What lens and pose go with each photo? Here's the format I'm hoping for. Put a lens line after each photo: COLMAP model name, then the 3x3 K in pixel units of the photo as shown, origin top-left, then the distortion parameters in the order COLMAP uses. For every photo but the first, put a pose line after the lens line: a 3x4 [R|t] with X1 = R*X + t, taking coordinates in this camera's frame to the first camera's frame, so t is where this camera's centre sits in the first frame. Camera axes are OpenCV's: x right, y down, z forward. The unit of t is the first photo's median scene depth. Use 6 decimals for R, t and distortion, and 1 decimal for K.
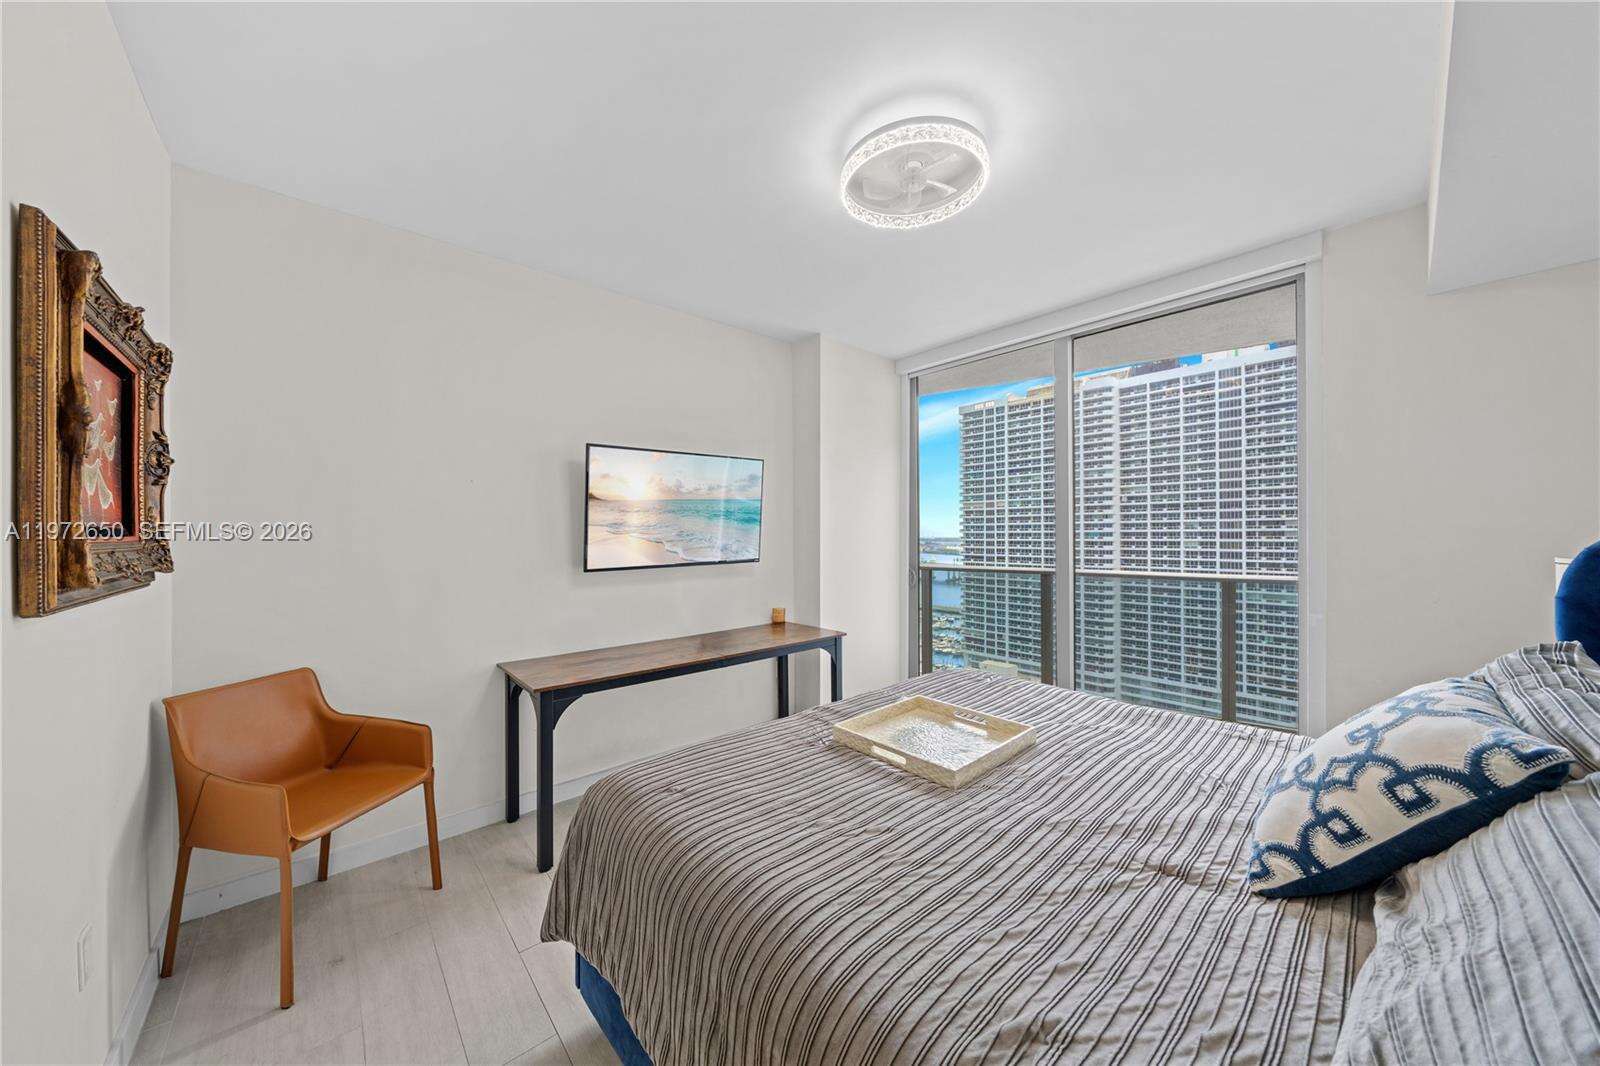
lens RADIAL K [[555.8, 0, 800.0], [0, 555.8, 533.0], [0, 0, 1]] dist [-0.000333, -0.000178]
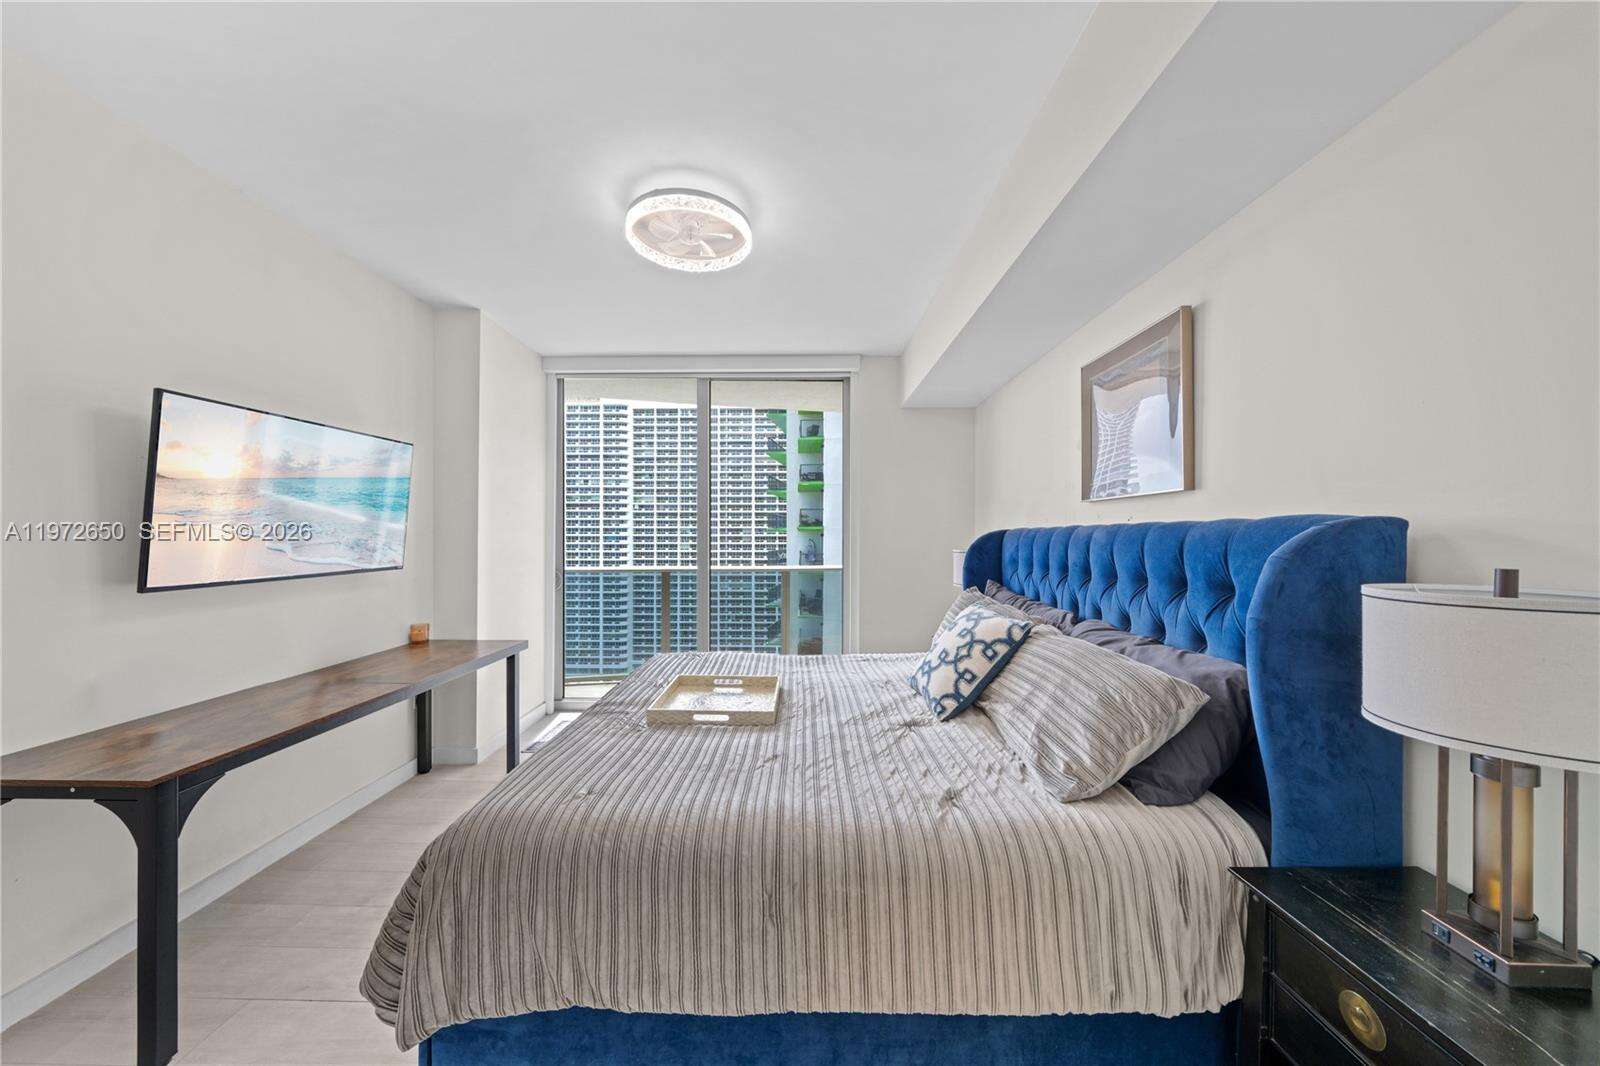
lens RADIAL K [[555.8, 0, 800.0], [0, 555.8, 533.0], [0, 0, 1]] dist [-0.000333, -0.000178]
pose [[0.658712, 0.012723, 0.752288, -0.457676], [-0.007963, 0.999919, -0.009938, 0.005478], [-0.752353, 0.000556, 0.658760, 0.040933]]
